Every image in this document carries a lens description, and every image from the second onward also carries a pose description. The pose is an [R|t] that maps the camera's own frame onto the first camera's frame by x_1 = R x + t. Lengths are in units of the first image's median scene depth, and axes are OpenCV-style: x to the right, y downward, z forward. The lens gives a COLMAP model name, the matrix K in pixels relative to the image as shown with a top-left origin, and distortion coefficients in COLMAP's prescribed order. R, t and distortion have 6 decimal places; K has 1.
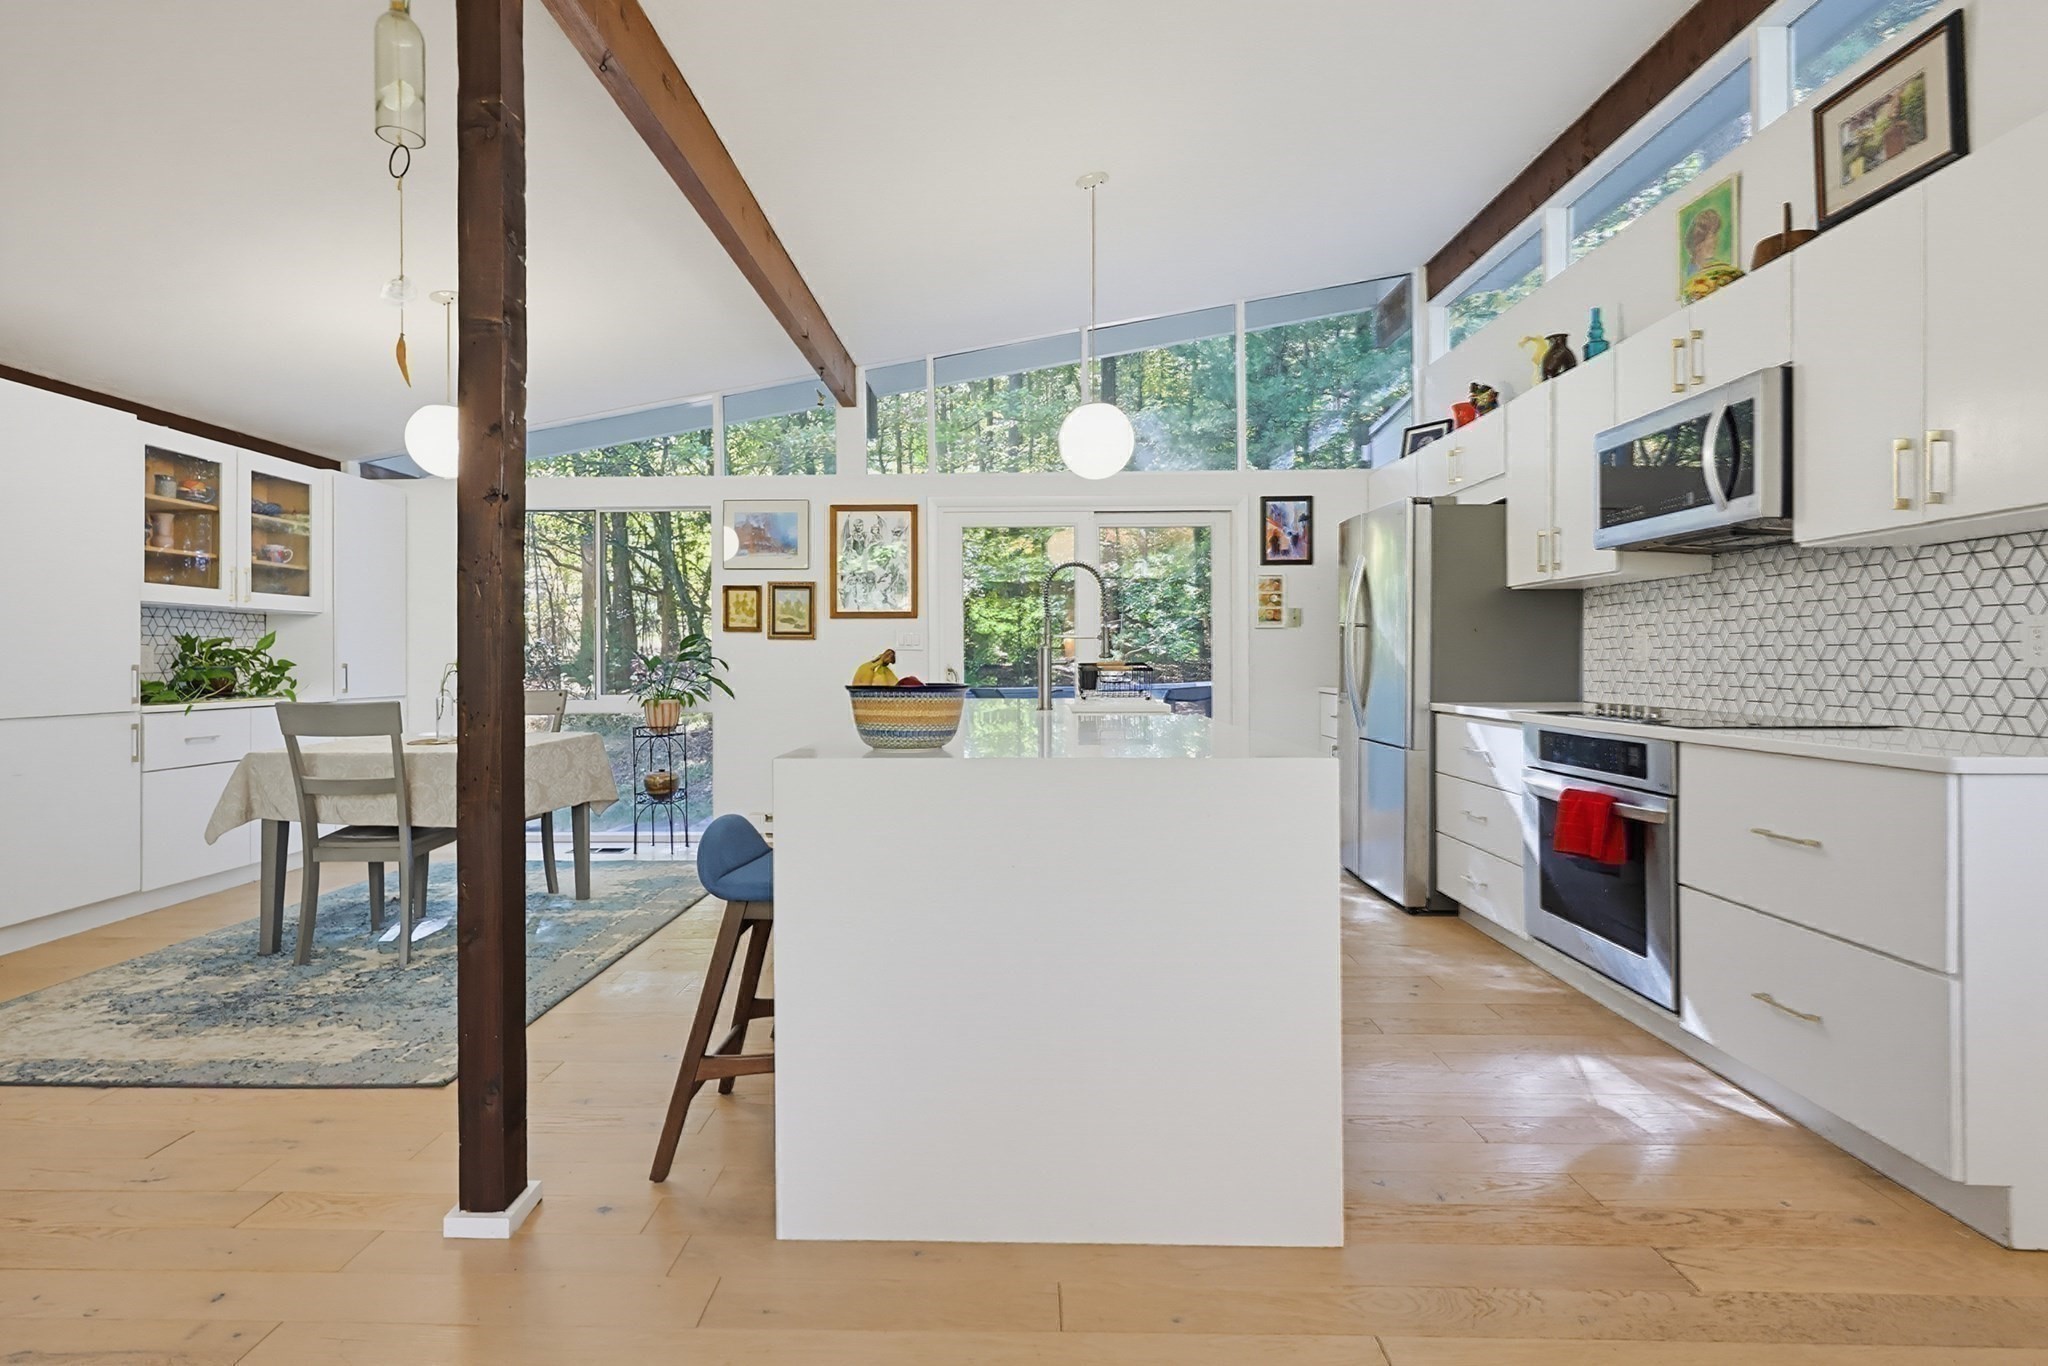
lens RADIAL K [[956.0, 0, 1000.1], [0, 956.0, 657.5], [0, 0, 1]] dist [0.001209, 0.001096]
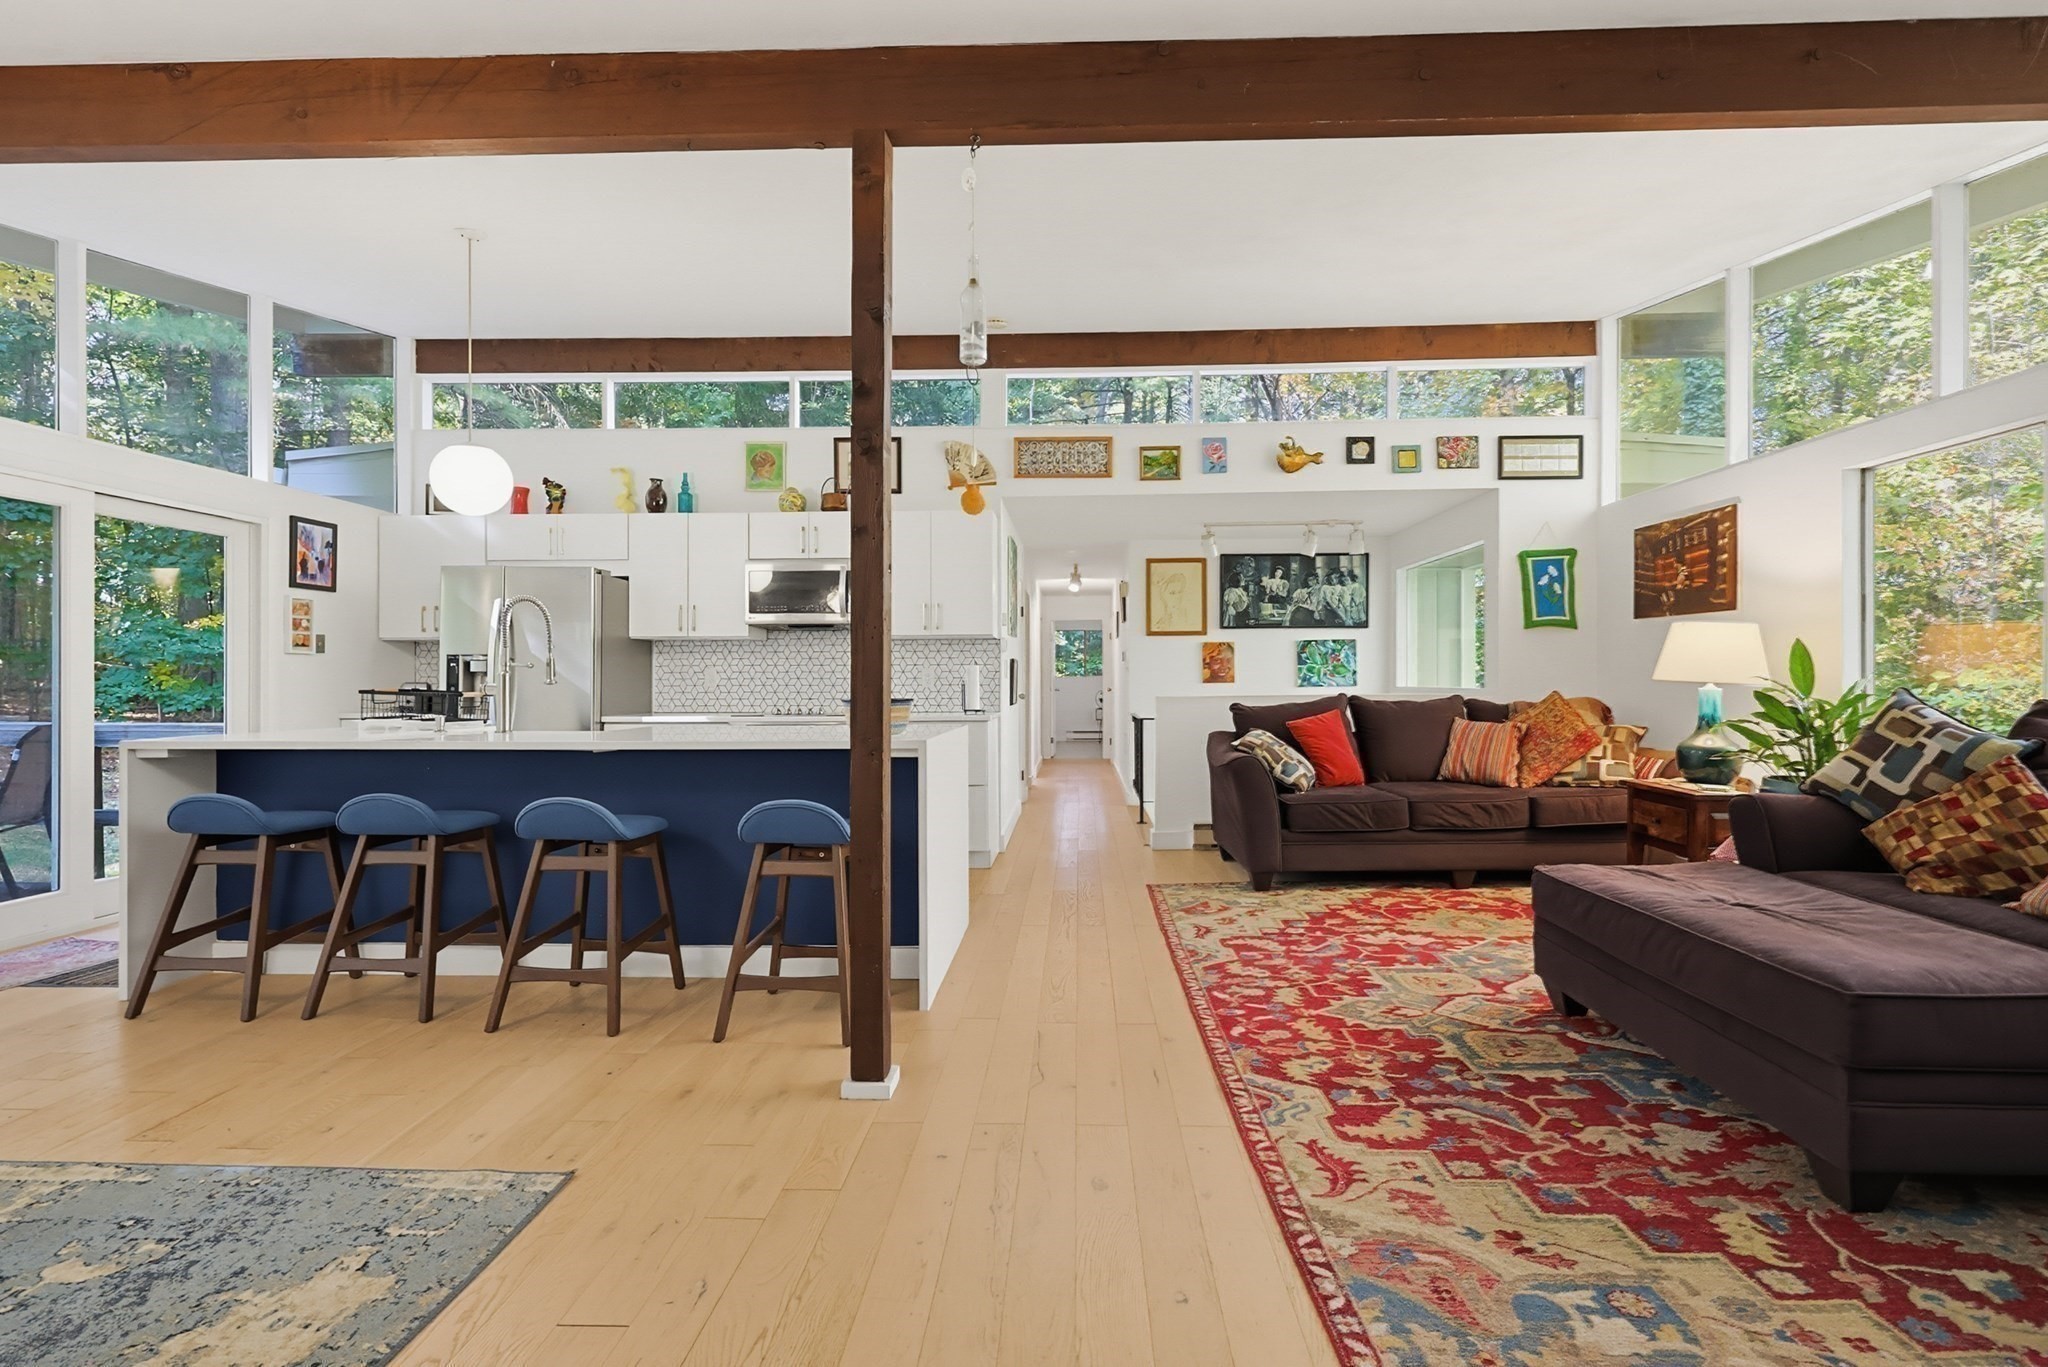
lens RADIAL K [[899.1, 0, 1040.0], [0, 899.1, 684.1], [0, 0, 1]] dist [0.000114, 0.000296]
pose [[0.011578, 0.002234, 0.999930, -0.852957], [0.000609, 0.999997, -0.002242, 0.002440], [-0.999933, 0.000635, 0.011577, 0.346138]]
